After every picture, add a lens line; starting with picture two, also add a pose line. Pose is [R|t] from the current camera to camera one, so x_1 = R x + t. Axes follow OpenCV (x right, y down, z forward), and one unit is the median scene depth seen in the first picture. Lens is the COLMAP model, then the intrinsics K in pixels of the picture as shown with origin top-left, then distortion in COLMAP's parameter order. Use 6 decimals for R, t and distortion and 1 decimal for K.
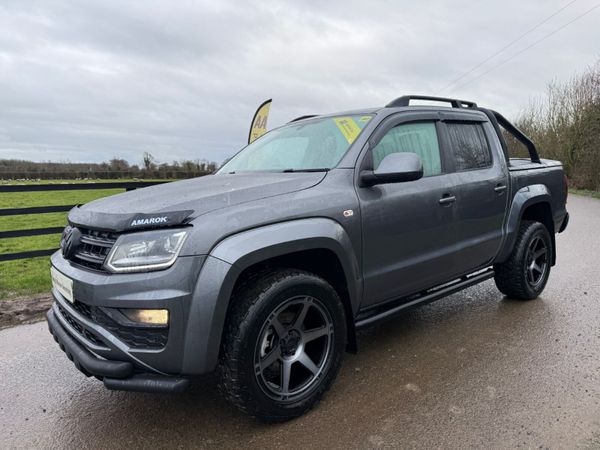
lens RADIAL K [[456.6, 0, 300.0], [0, 456.6, 225.0], [0, 0, 1]] dist [0.065222, -0.109699]
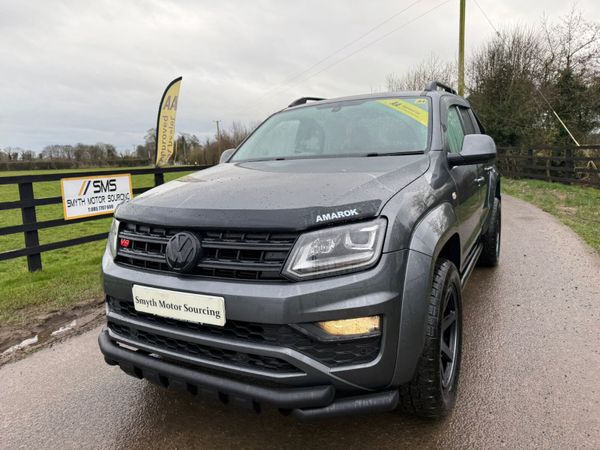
lens RADIAL K [[452.2, 0, 300.0], [0, 452.2, 225.0], [0, 0, 1]] dist [0.008426, 0.000311]
pose [[0.927409, -0.071548, 0.367142, -0.529224], [0.060871, 0.997320, 0.040594, -0.021135], [-0.369062, -0.015299, 0.929279, 0.195212]]
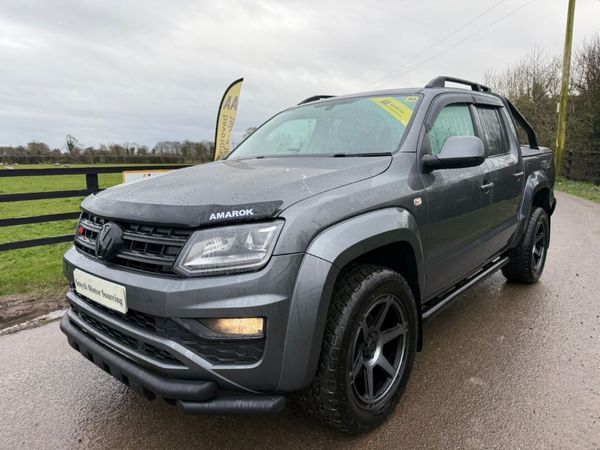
lens RADIAL K [[453.9, 0, 299.6], [0, 453.9, 233.4], [0, 0, 1]] dist [0.007490, -0.004428]
pose [[0.987779, -0.020018, 0.154568, -0.252801], [0.012192, 0.998603, 0.051419, -0.010747], [-0.155381, -0.048906, 0.986643, 0.123428]]
